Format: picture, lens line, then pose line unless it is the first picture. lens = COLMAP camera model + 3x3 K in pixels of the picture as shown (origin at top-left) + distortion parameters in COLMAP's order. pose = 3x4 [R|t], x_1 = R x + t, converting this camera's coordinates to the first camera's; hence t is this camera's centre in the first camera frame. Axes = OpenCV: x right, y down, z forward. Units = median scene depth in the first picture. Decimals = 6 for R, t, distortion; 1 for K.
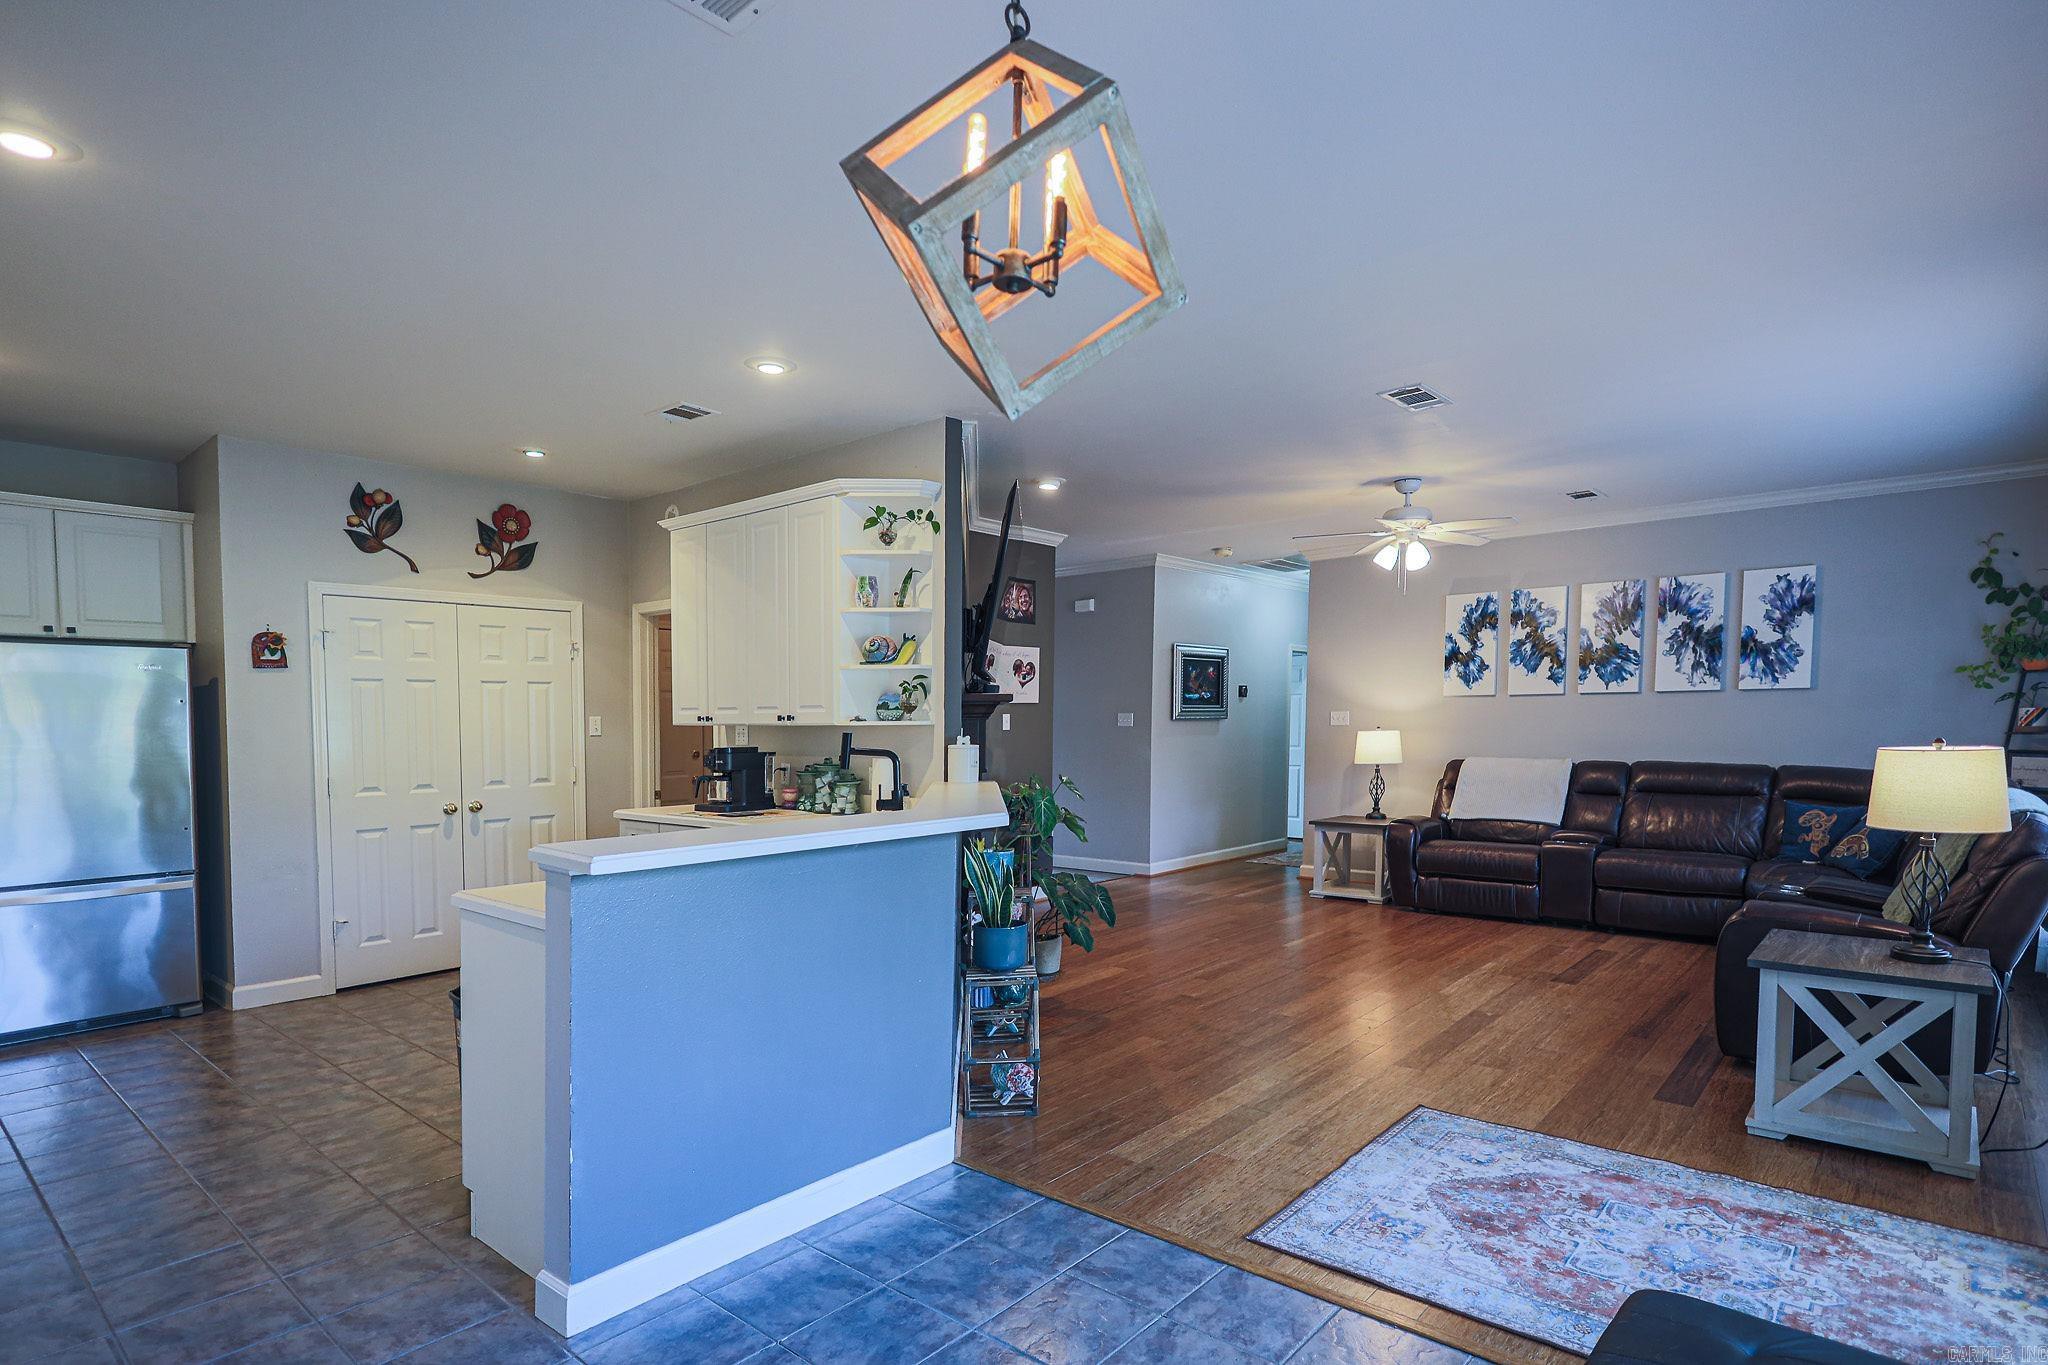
lens RADIAL K [[1027.6, 0, 1117.0], [0, 1027.6, 817.0], [0, 0, 1]] dist [0.000118, -0.000394]
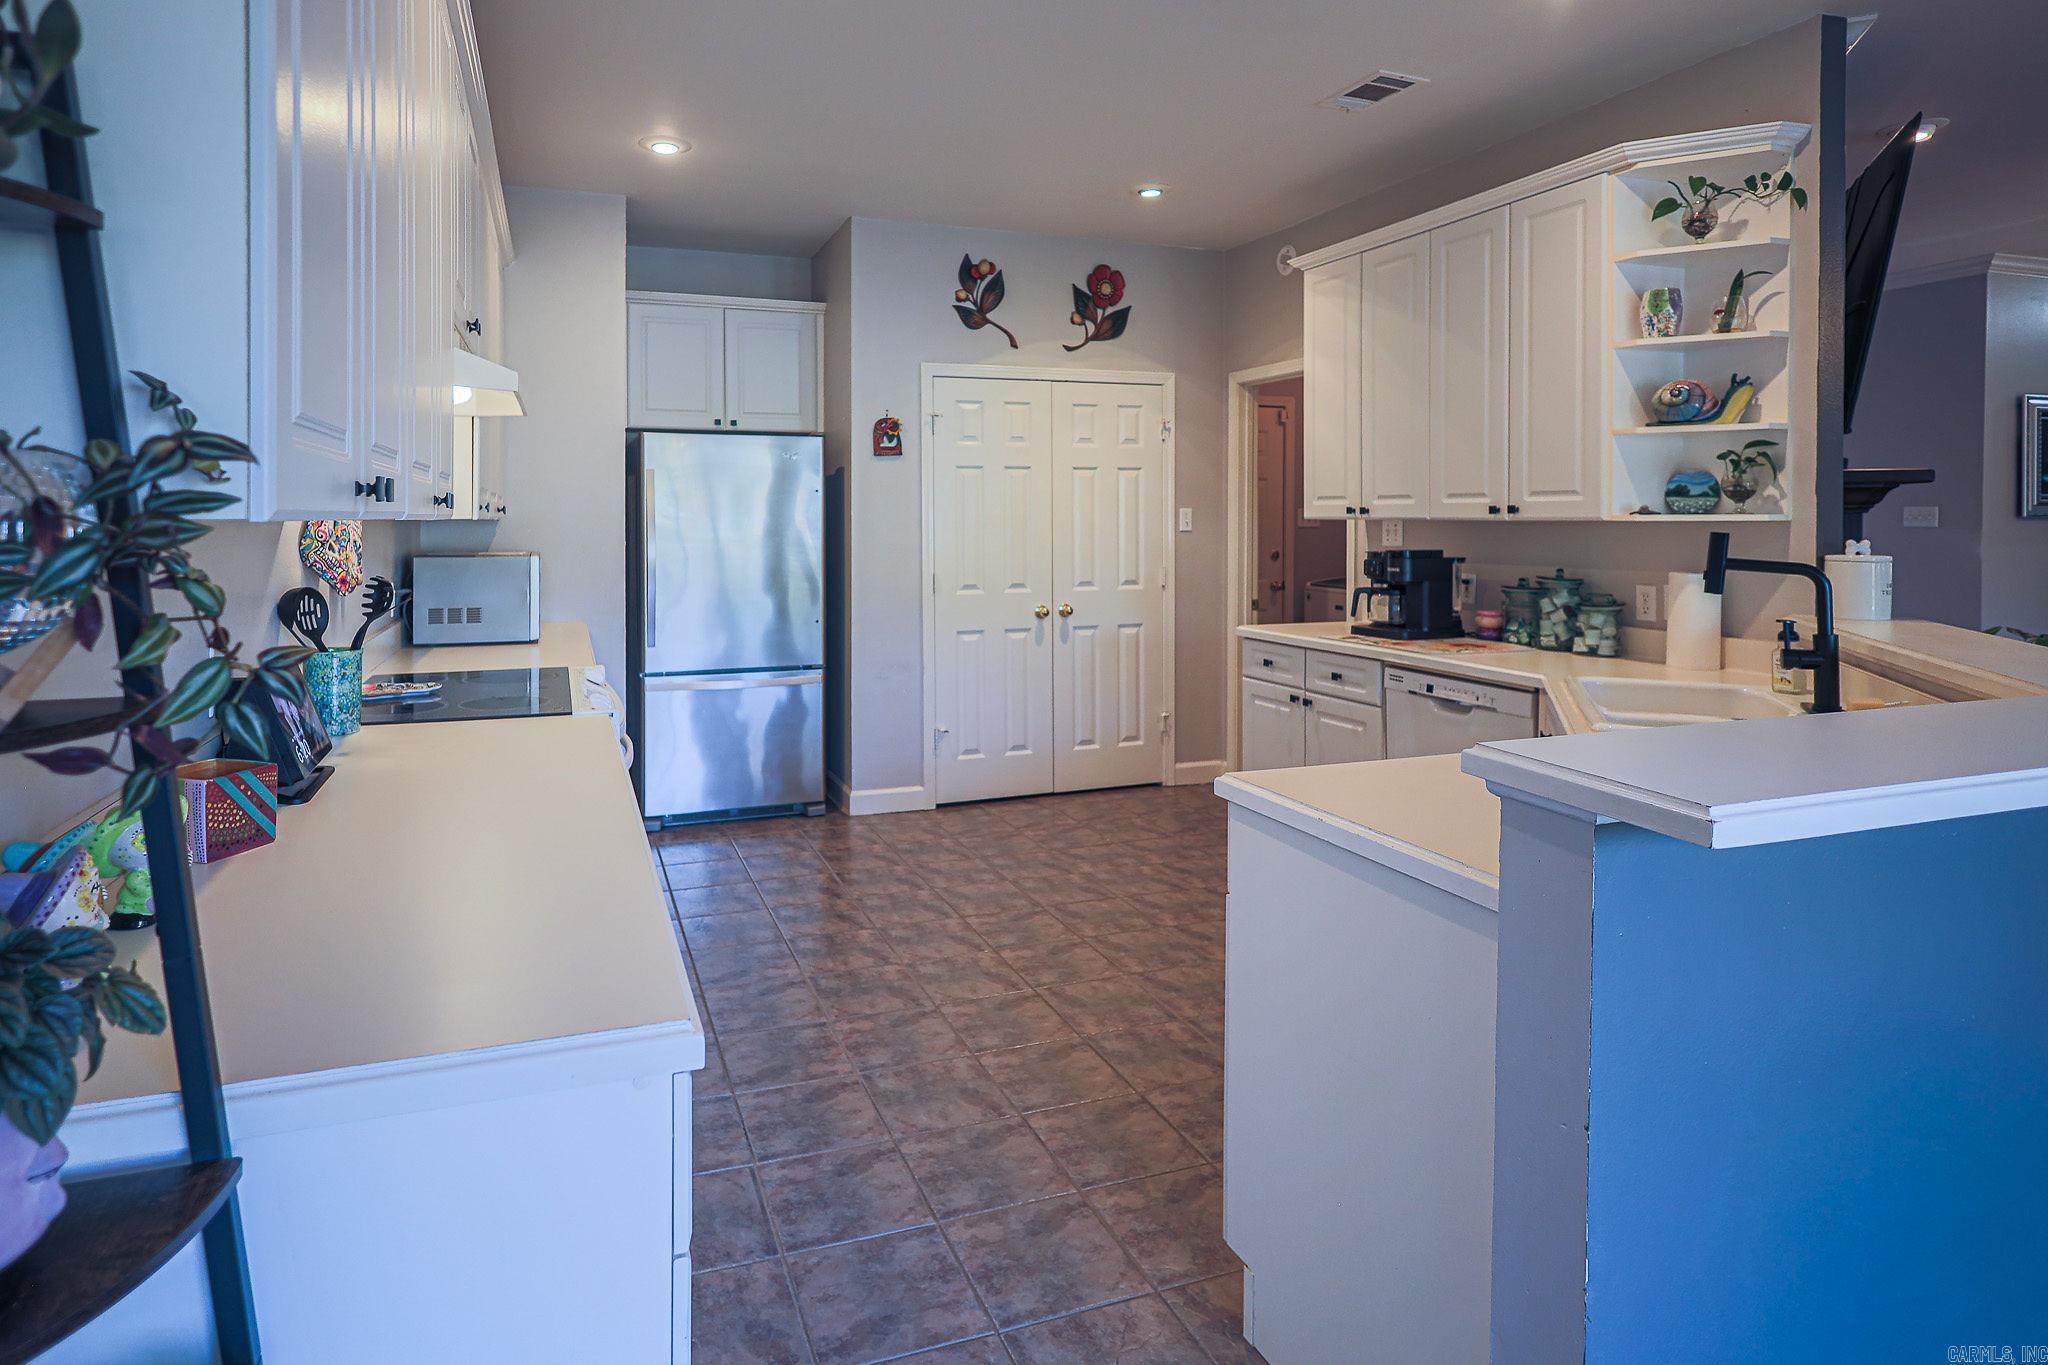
lens RADIAL K [[1040.2, 0, 991.2], [0, 1040.2, 660.7], [0, 0, 1]] dist [0.000457, -0.000516]
pose [[0.869140, 0.073751, -0.489036, -0.262698], [-0.052816, 0.997005, 0.056490, -0.015475], [0.491738, -0.023269, 0.870432, 0.209643]]
